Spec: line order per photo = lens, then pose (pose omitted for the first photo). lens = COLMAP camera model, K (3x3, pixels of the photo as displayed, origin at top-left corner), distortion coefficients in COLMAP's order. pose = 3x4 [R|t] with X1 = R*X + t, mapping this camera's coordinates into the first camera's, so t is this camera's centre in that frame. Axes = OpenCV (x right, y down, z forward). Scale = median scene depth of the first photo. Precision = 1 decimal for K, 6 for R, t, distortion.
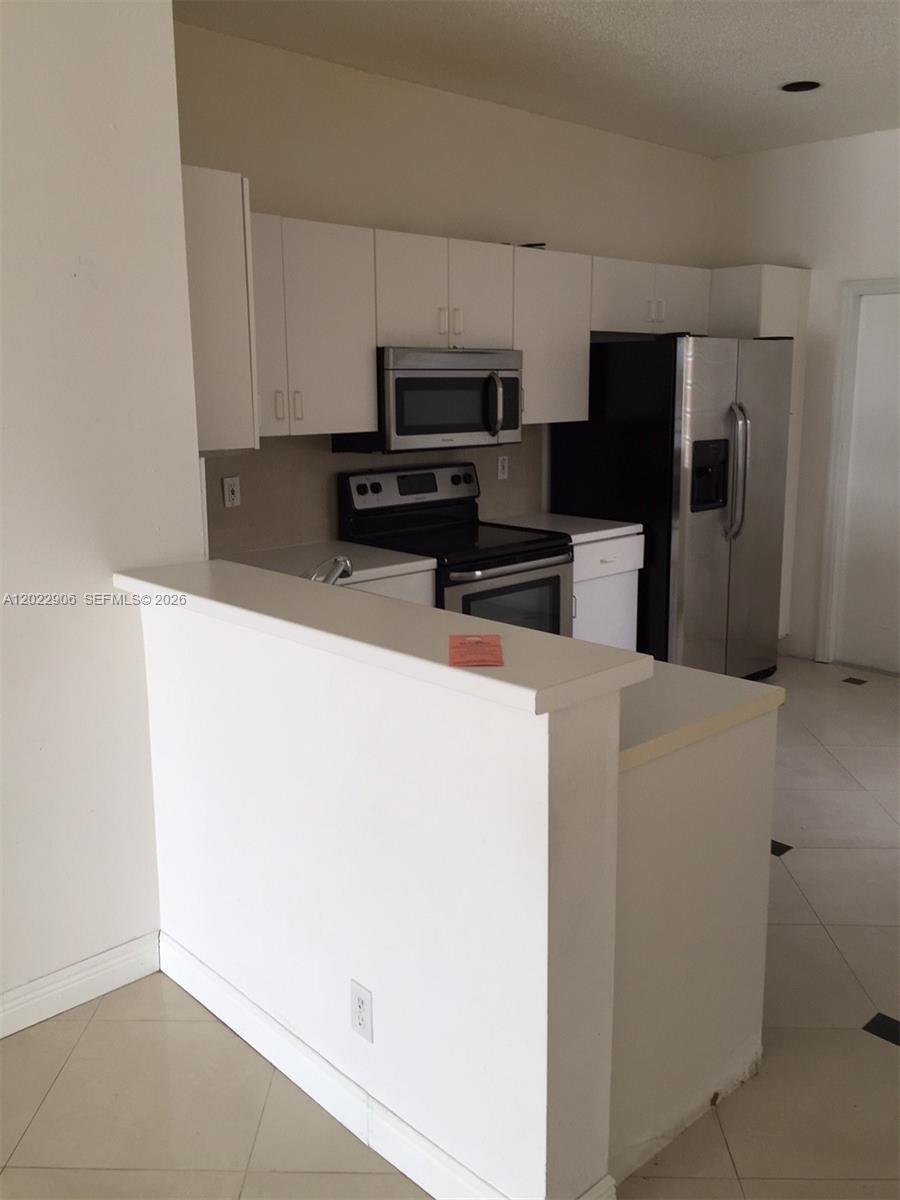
lens RADIAL K [[1015.6, 0, 453.5], [0, 1015.6, 580.4], [0, 0, 1]] dist [0.068966, -0.123202]
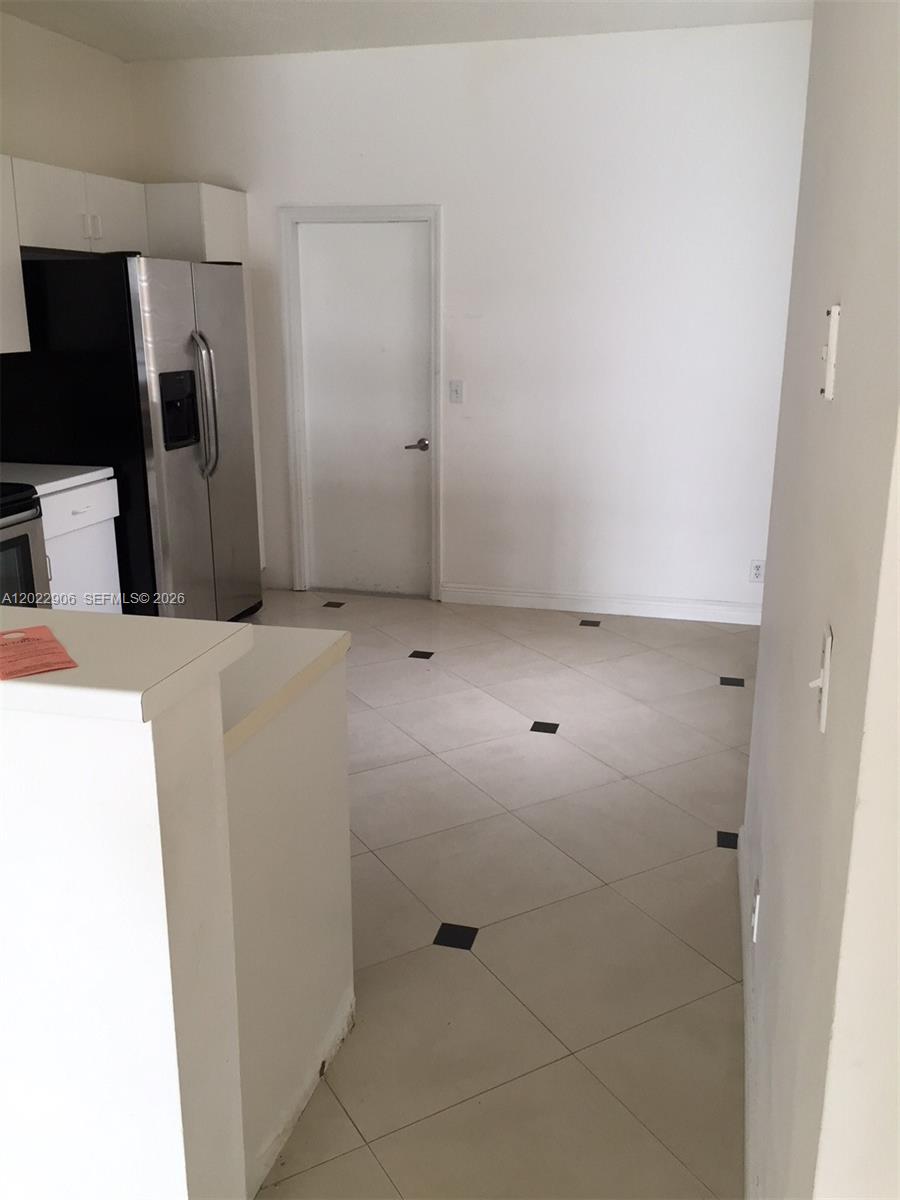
lens RADIAL K [[1015.6, 0, 453.5], [0, 1015.6, 580.4], [0, 0, 1]] dist [0.068966, -0.123202]
pose [[0.849023, -0.128832, 0.512409, -0.035400], [0.095633, 0.991269, 0.090773, -0.009442], [-0.519630, -0.028066, 0.853931, 0.068668]]
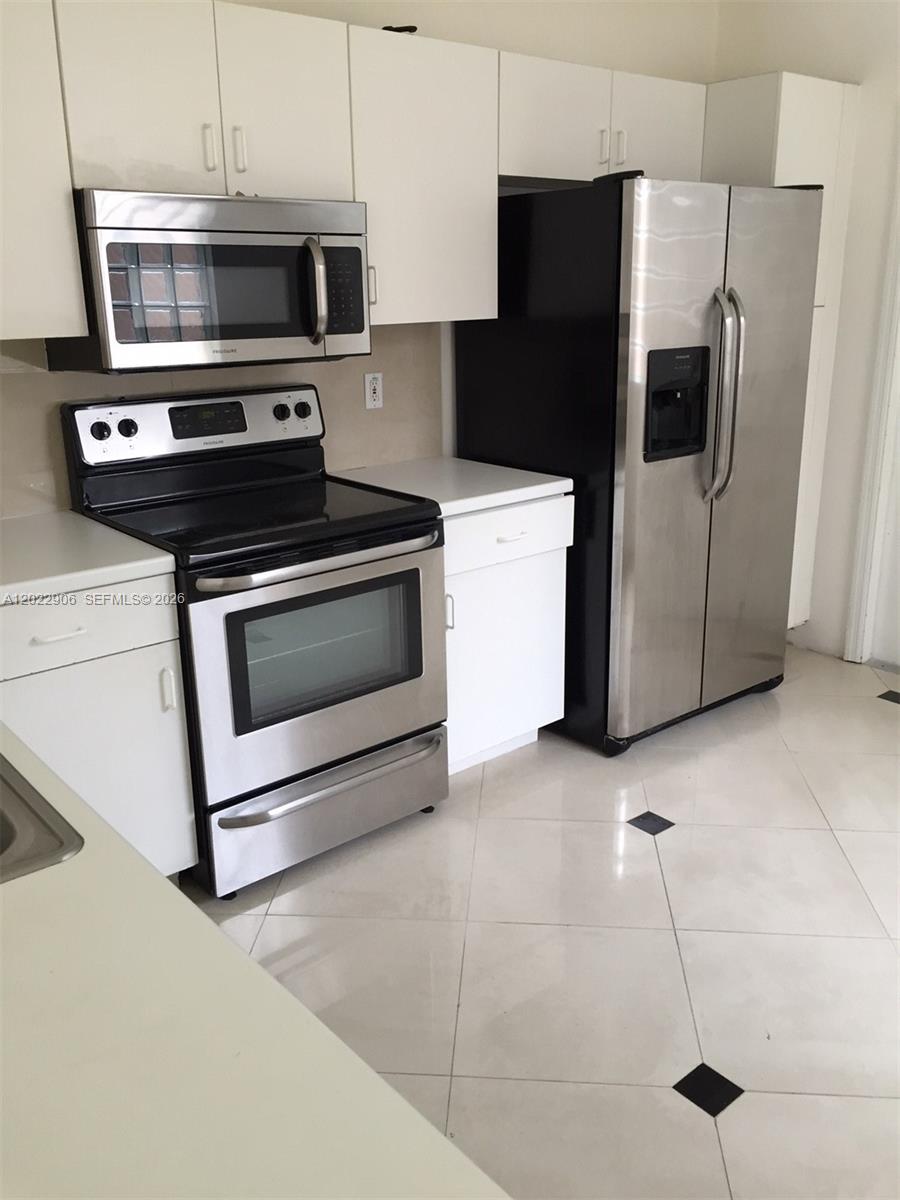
lens RADIAL K [[1038.8, 0, 450.0], [0, 1038.8, 600.0], [0, 0, 1]] dist [0.034386, -0.004575]
pose [[0.998644, 0.007650, -0.051497, 0.144450], [-0.002288, 0.994637, 0.103402, -0.047971], [0.052012, -0.103144, 0.993306, 0.327346]]
